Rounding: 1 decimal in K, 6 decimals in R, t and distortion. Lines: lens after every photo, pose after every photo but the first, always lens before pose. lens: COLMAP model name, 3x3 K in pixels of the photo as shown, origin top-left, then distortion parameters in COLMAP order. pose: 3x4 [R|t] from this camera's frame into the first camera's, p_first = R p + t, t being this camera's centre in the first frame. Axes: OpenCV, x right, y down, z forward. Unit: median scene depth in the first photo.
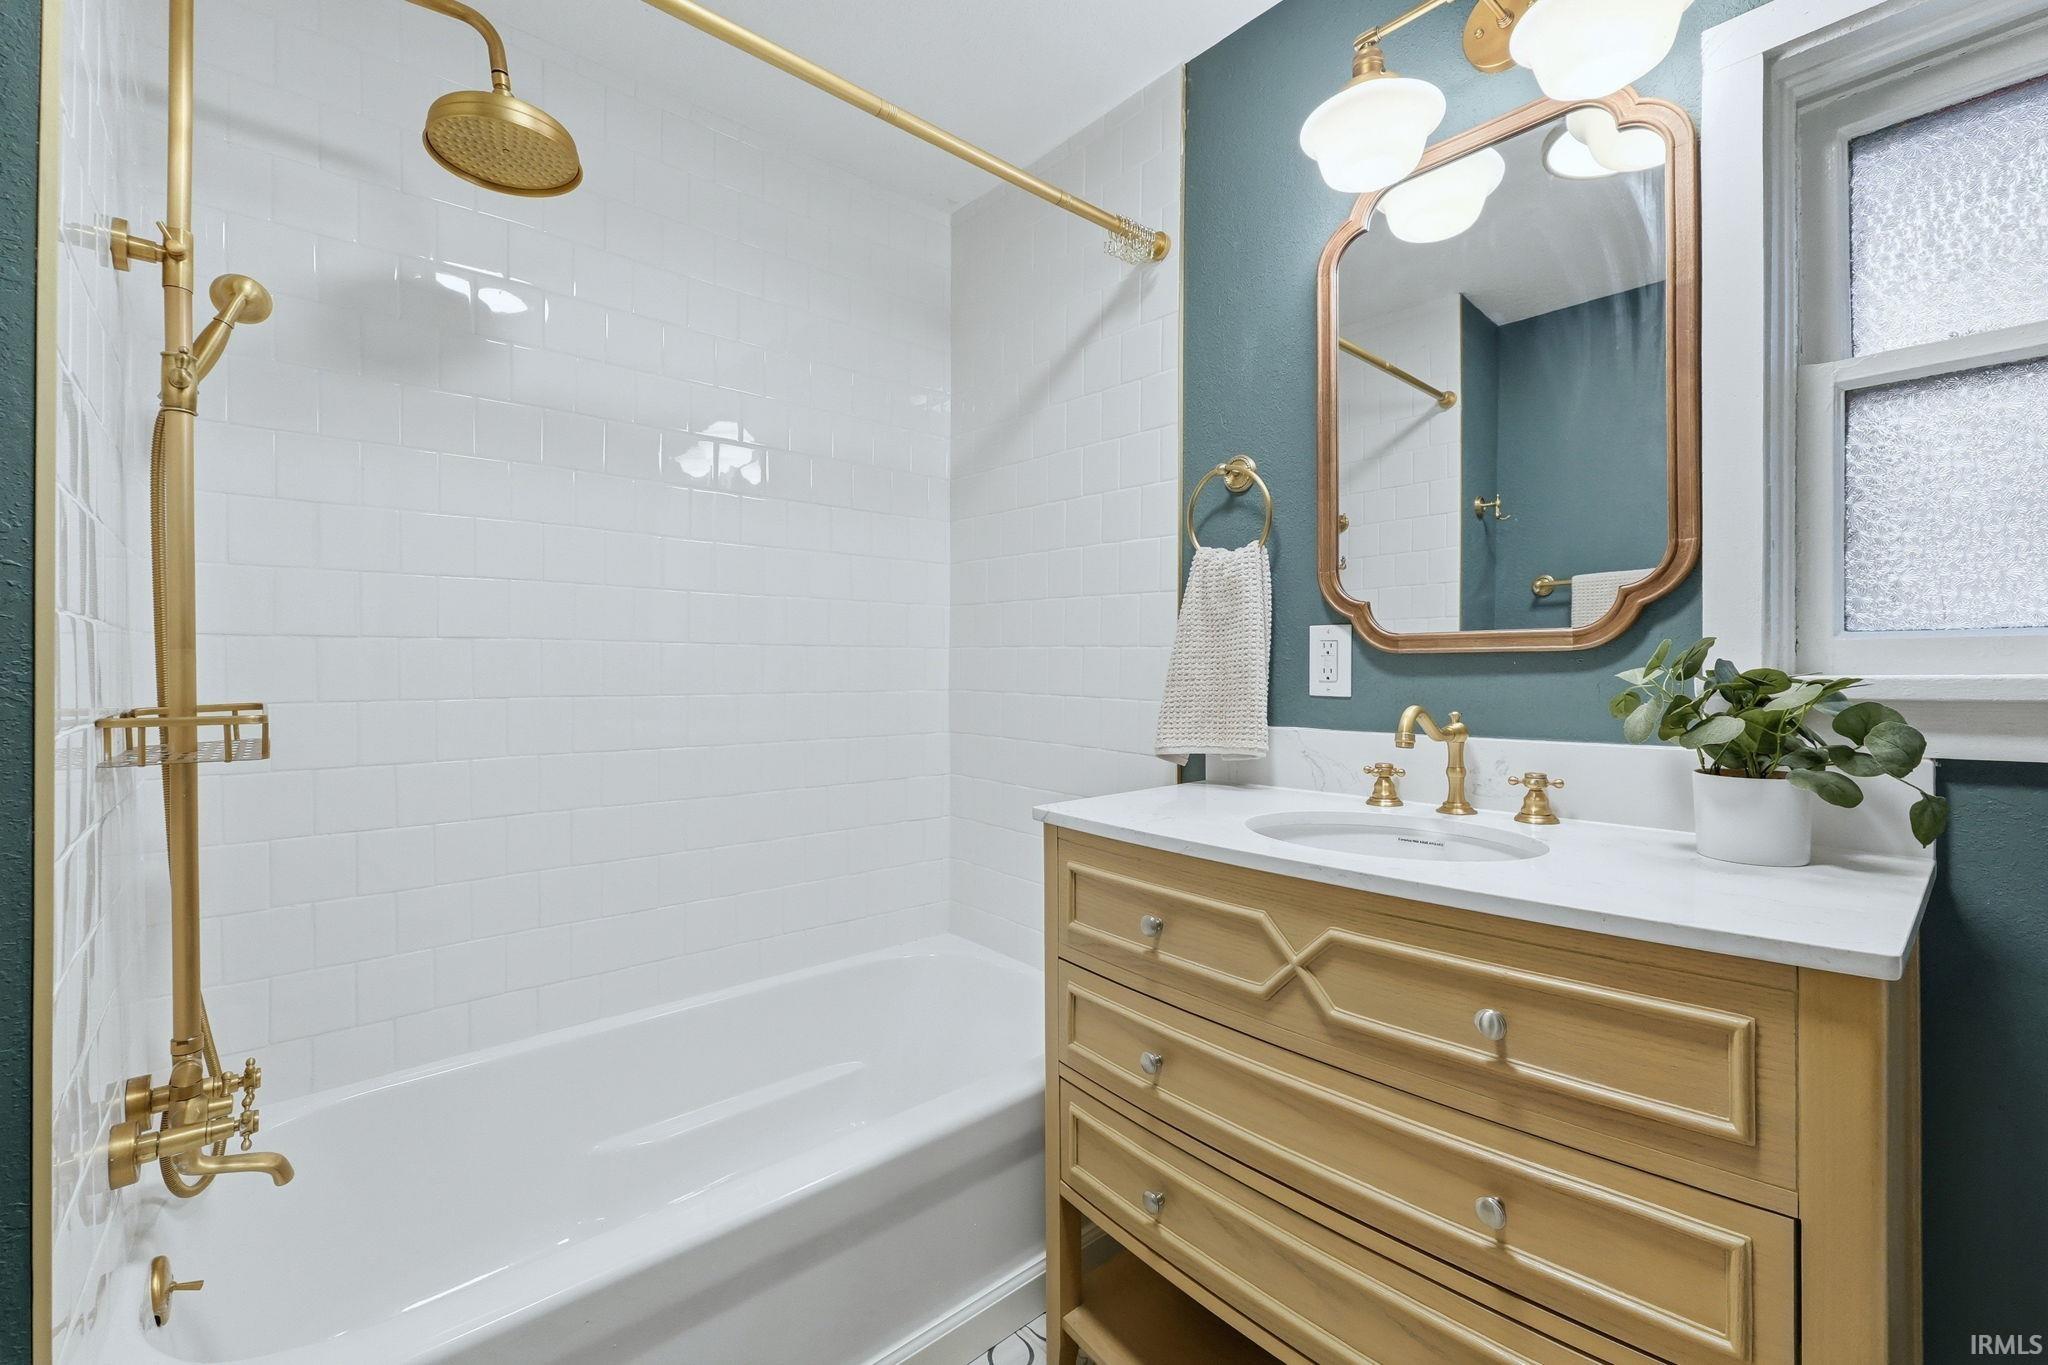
lens RADIAL K [[858.6, 0, 1023.1], [0, 858.6, 665.7], [0, 0, 1]] dist [-0.004321, -0.000006]
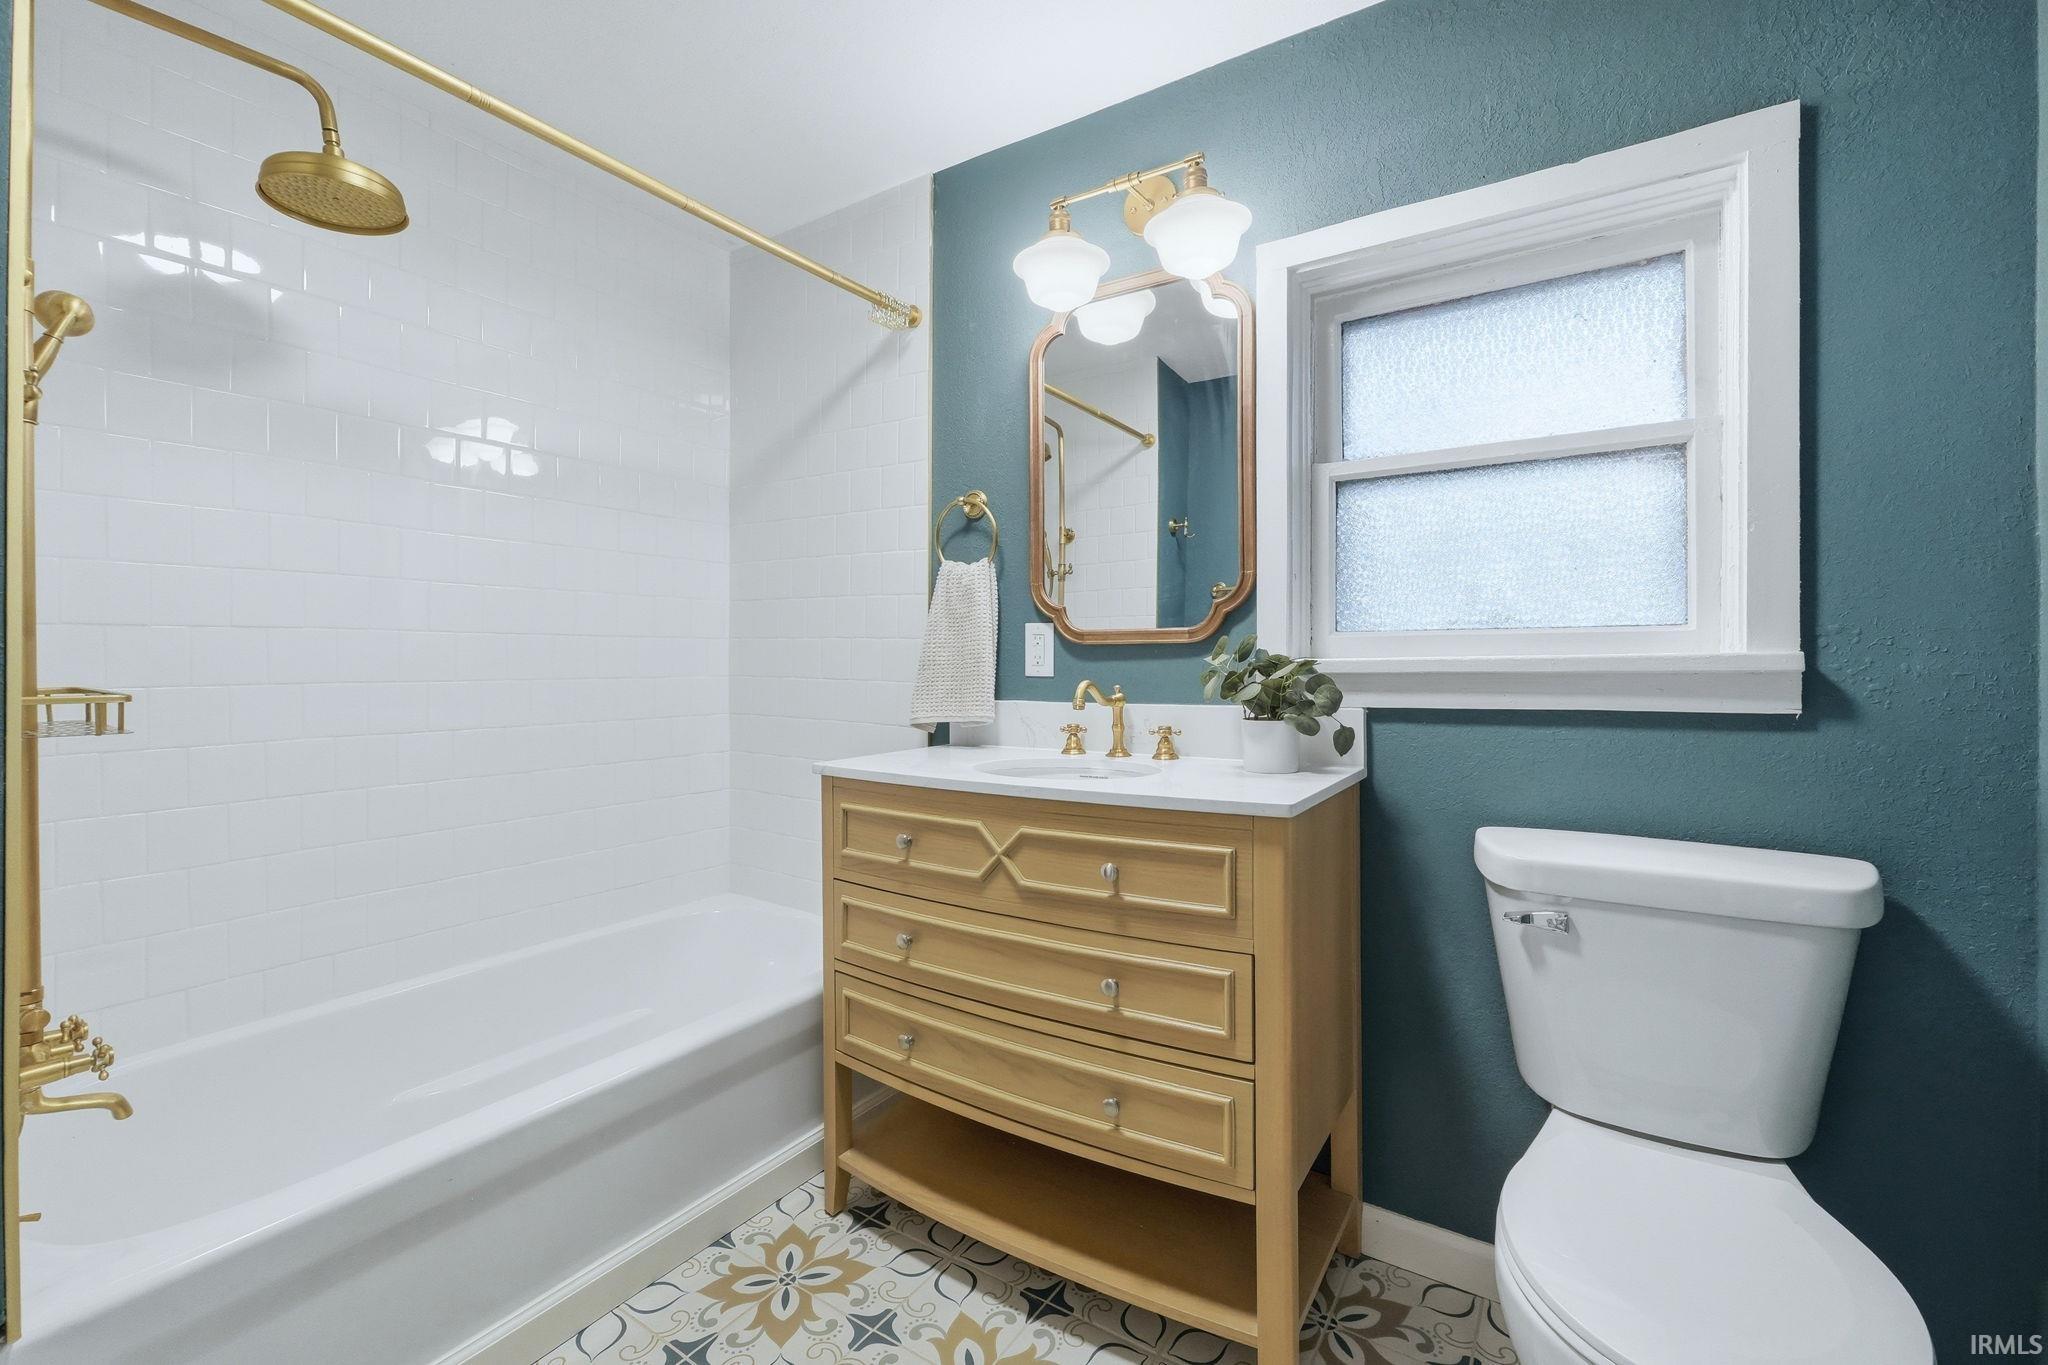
lens RADIAL K [[858.6, 0, 1023.1], [0, 858.6, 665.7], [0, 0, 1]] dist [-0.004321, -0.000006]
pose [[0.963400, -0.003303, 0.268048, -0.030401], [0.000349, 0.999939, 0.011066, 0.004953], [-0.268068, -0.010568, 0.963342, -0.331659]]
